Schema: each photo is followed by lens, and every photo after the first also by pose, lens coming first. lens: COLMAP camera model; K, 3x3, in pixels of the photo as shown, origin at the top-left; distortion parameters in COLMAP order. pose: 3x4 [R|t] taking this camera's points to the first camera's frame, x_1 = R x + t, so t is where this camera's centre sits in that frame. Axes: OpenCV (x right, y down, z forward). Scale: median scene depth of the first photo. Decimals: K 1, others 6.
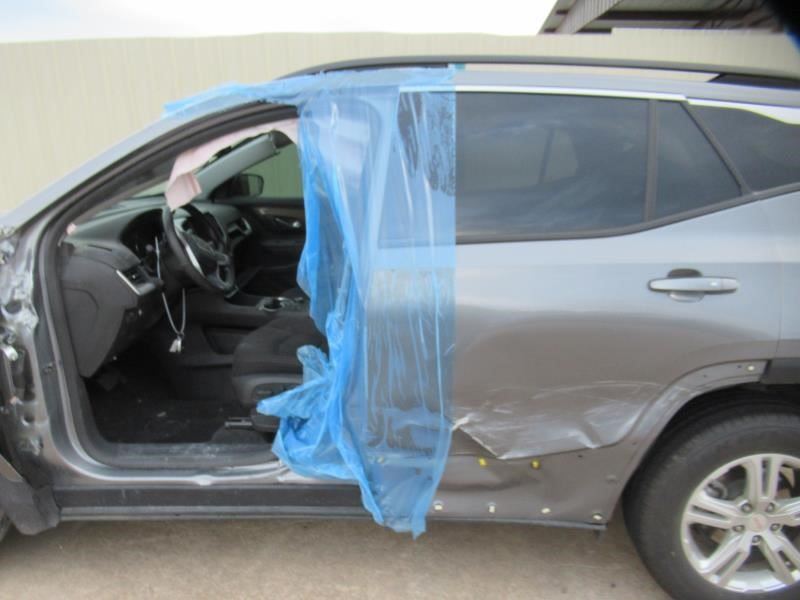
lens RADIAL K [[678.6, 0, 400.0], [0, 678.6, 300.0], [0, 0, 1]] dist [-0.007254, -0.003345]
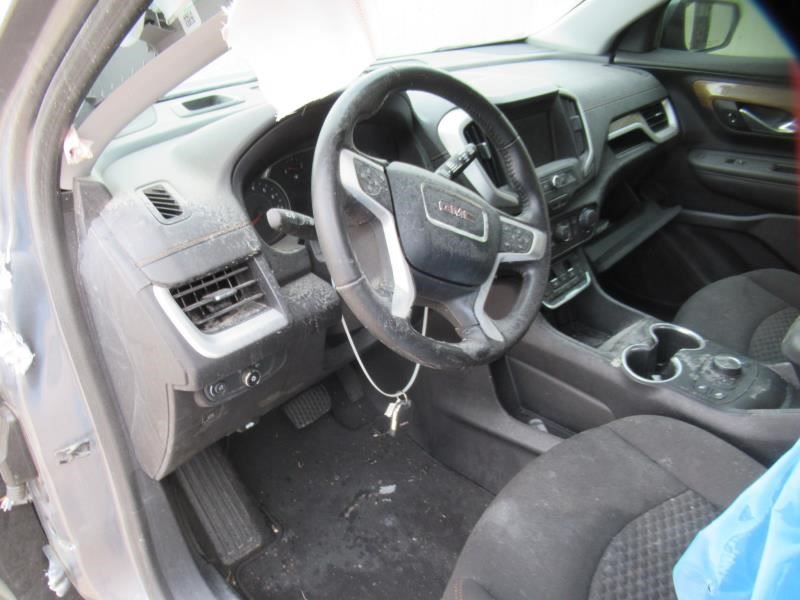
lens RADIAL K [[678.6, 0, 400.0], [0, 678.6, 300.0], [0, 0, 1]] dist [-0.007254, -0.003345]
pose [[0.782019, 0.271094, -0.561208, -0.087367], [-0.133144, 0.952326, 0.274495, -0.107696], [0.608867, -0.139939, 0.780832, 0.584973]]
